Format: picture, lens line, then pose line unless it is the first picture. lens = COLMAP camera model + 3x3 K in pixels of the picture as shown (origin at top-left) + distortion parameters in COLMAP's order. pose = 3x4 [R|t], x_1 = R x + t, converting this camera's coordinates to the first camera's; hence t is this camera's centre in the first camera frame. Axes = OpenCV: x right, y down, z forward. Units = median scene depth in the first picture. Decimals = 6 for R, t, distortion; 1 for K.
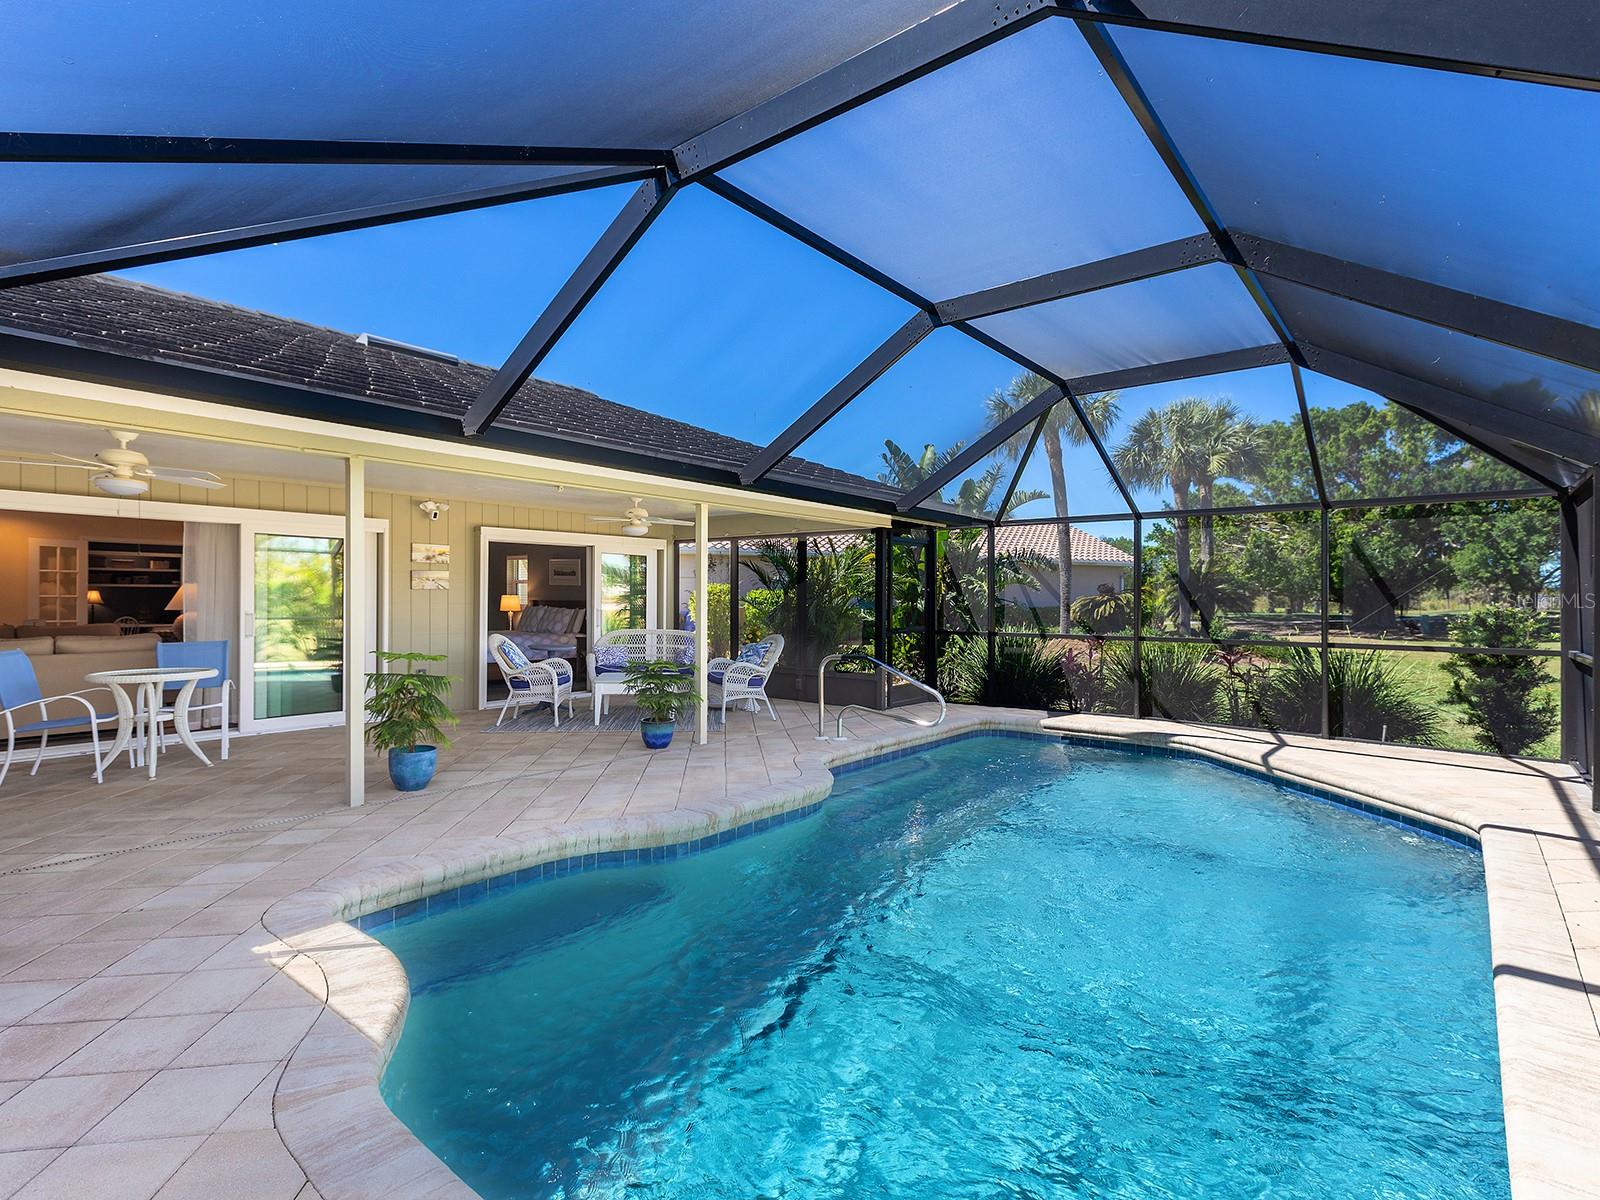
lens RADIAL K [[709.2, 0, 800.0], [0, 709.2, 600.0], [0, 0, 1]] dist [-0.000224, 0.000028]
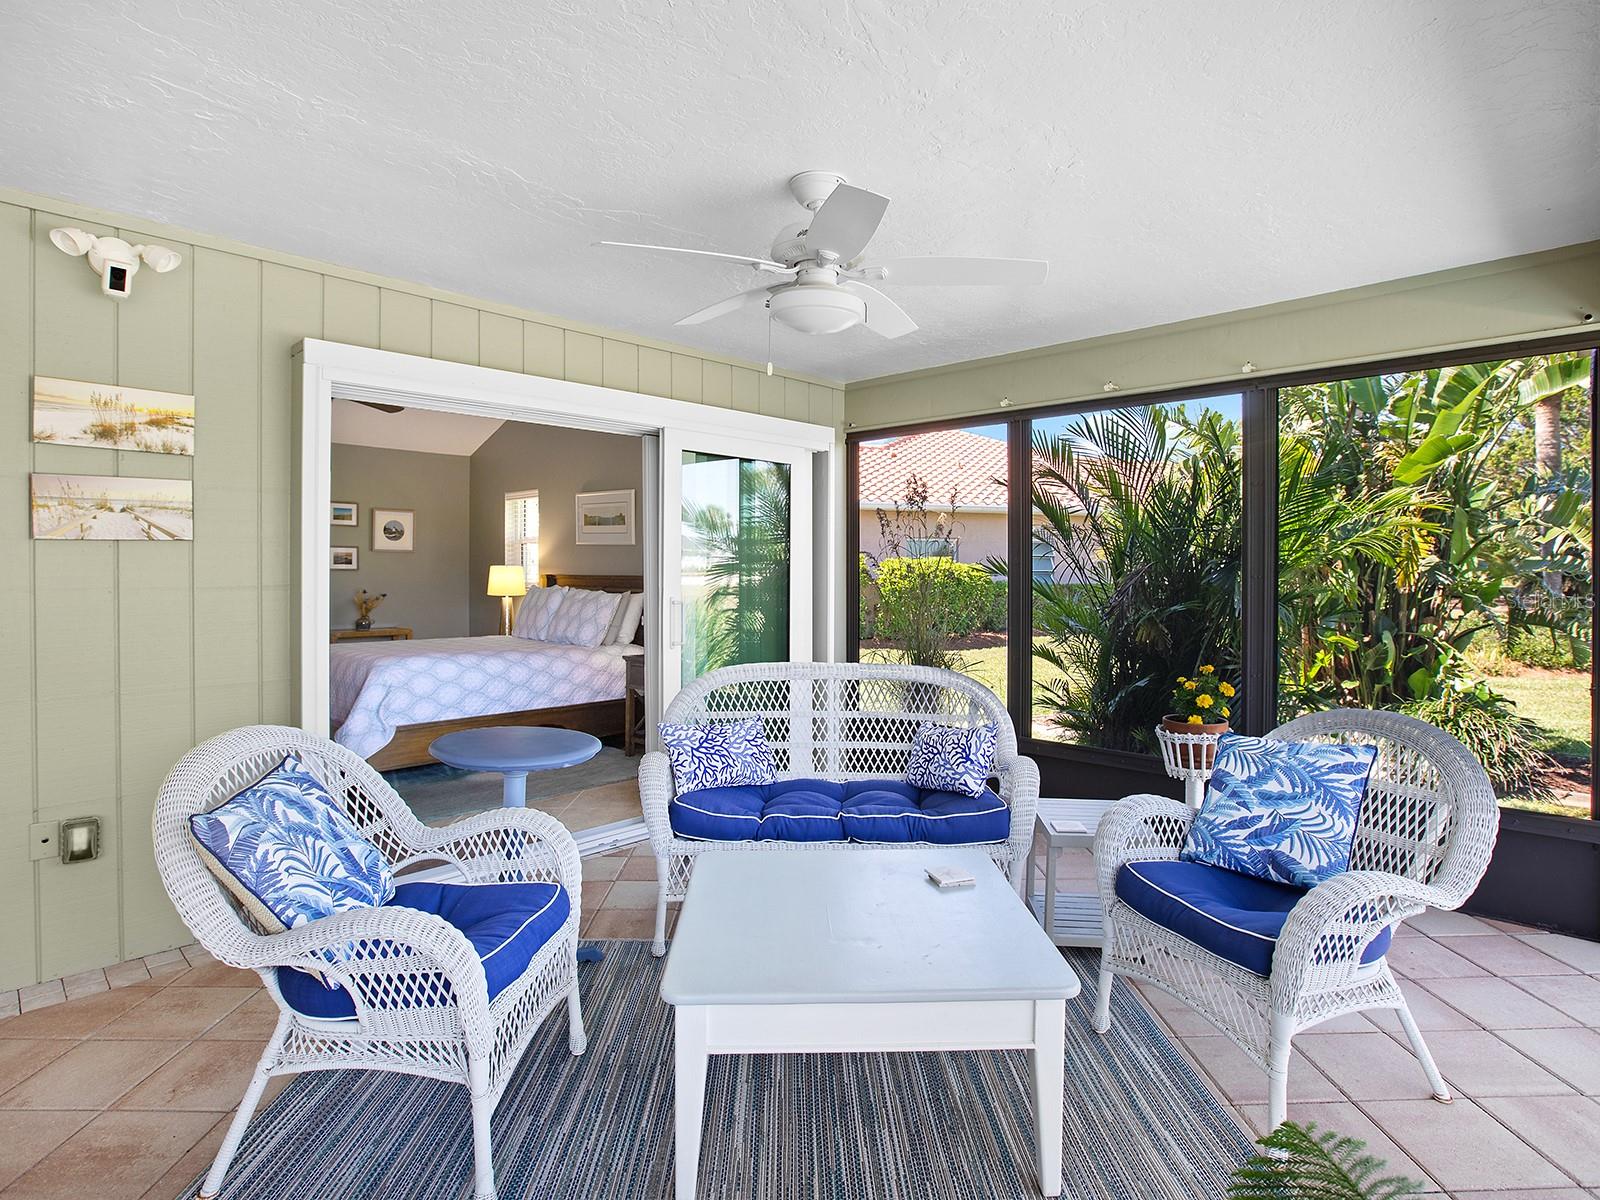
lens RADIAL K [[809.5, 0, 800.0], [0, 809.5, 600.0], [0, 0, 1]] dist [-0.002206, 0.000179]
pose [[0.993552, 0.008385, -0.113071, -0.155223], [-0.004589, 0.999419, 0.033786, -0.002362], [0.113289, -0.033049, 0.993012, 0.533524]]
